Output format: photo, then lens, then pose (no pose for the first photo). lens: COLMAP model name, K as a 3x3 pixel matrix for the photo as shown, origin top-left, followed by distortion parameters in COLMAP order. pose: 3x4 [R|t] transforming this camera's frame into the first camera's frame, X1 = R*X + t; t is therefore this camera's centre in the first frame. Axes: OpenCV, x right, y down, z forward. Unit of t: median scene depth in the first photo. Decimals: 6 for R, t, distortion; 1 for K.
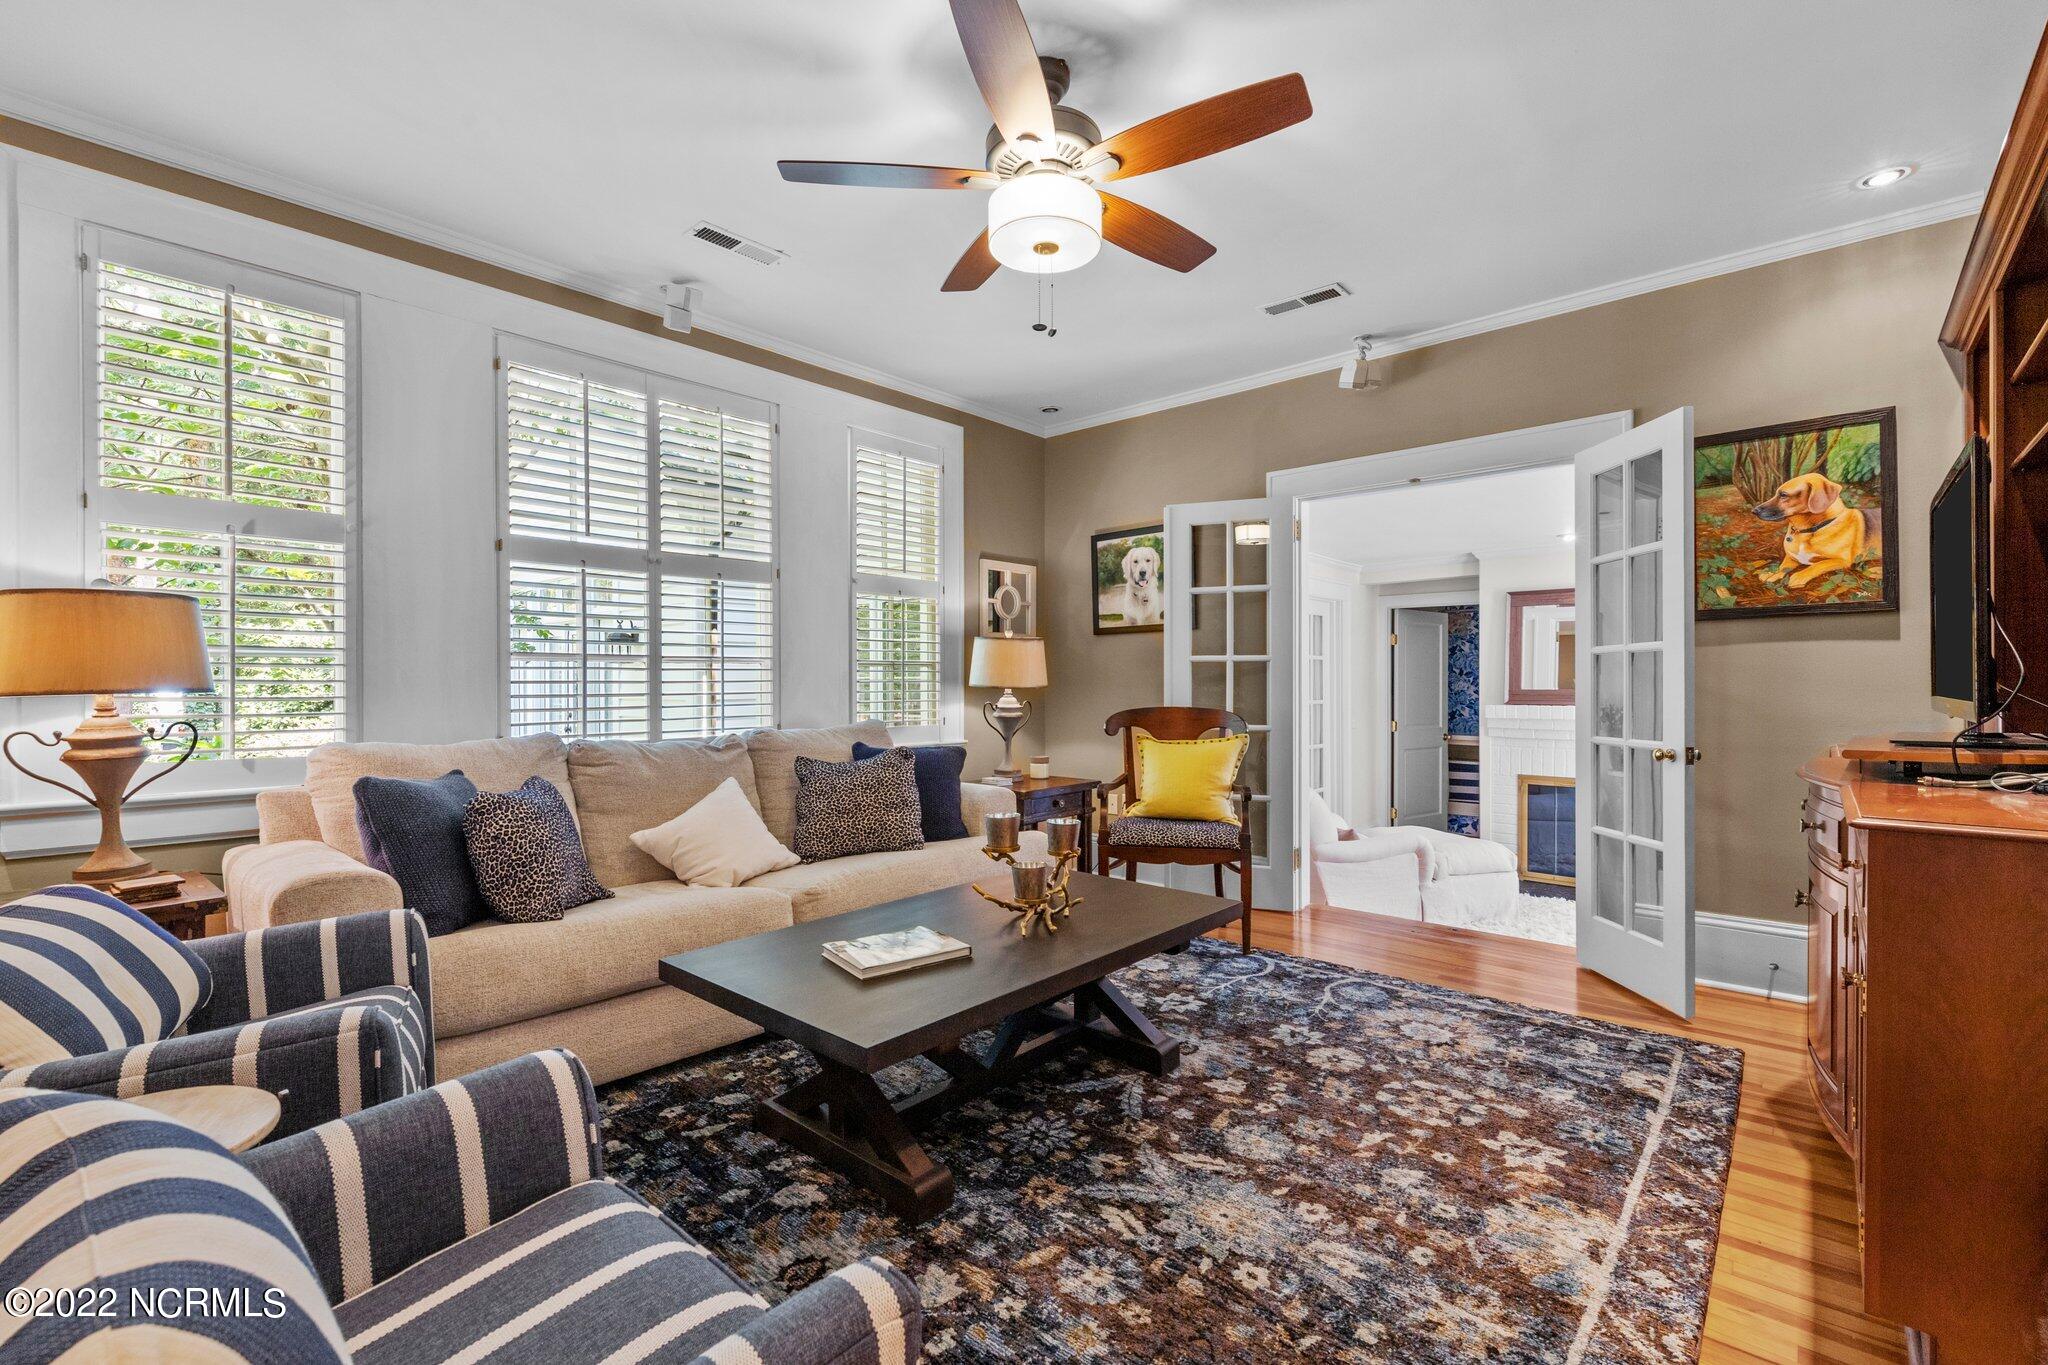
lens RADIAL K [[950.4, 0, 1024.9], [0, 950.4, 690.4], [0, 0, 1]] dist [-0.000421, 0.000004]
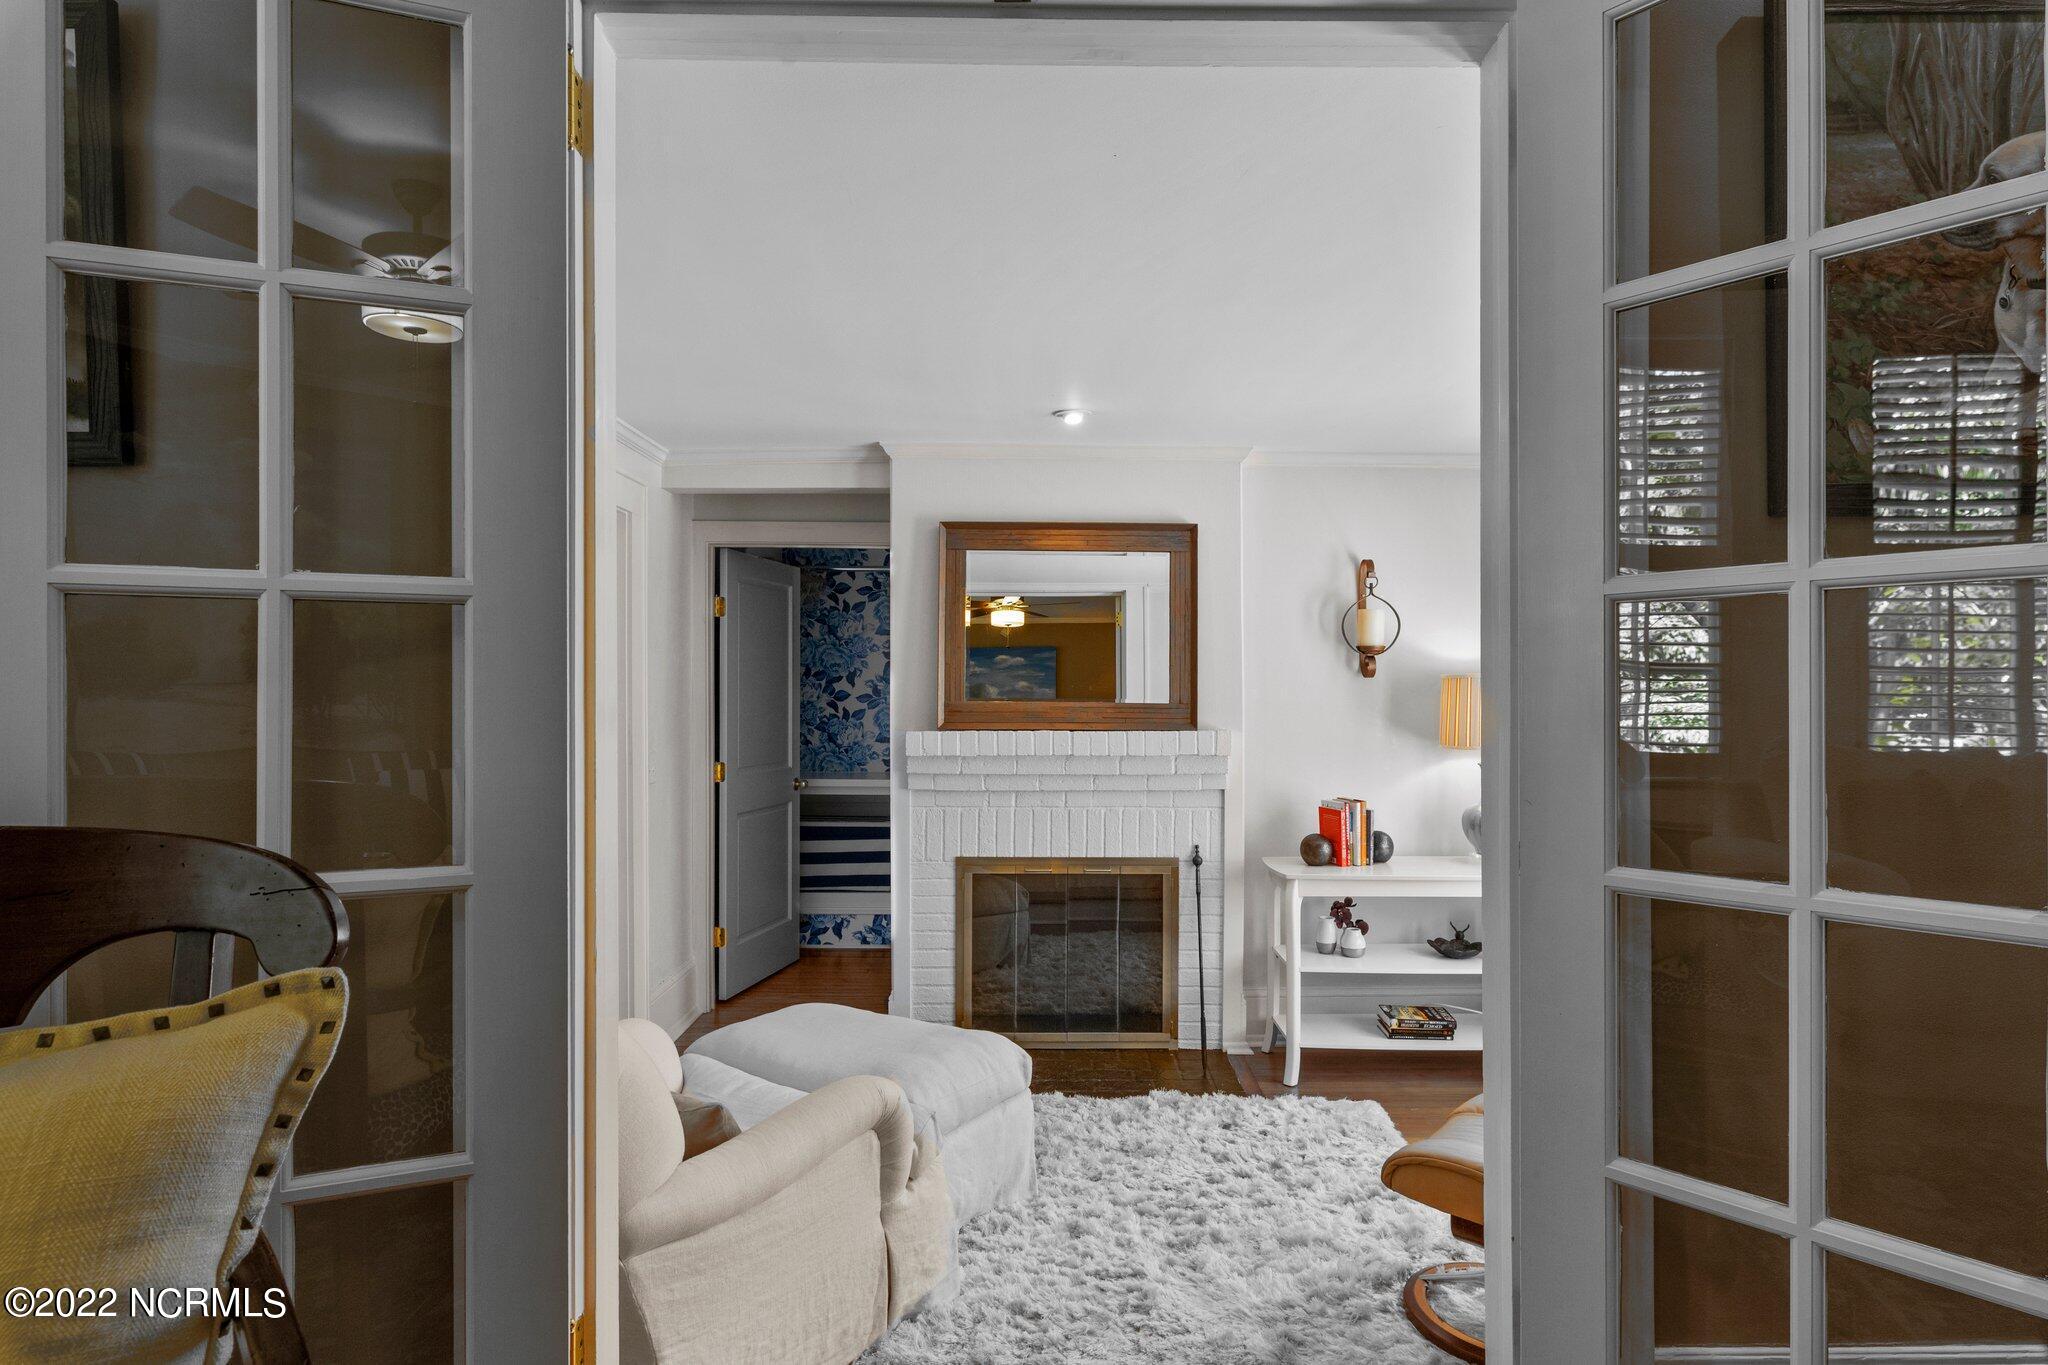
lens RADIAL K [[1125.1, 0, 1020.9], [0, 1125.1, 694.4], [0, 0, 1]] dist [-0.007162, -0.000934]
pose [[0.758534, -0.001691, 0.651631, 0.158162], [0.000959, 0.999998, 0.001479, -0.006865], [-0.651632, -0.000497, 0.758535, 0.612371]]
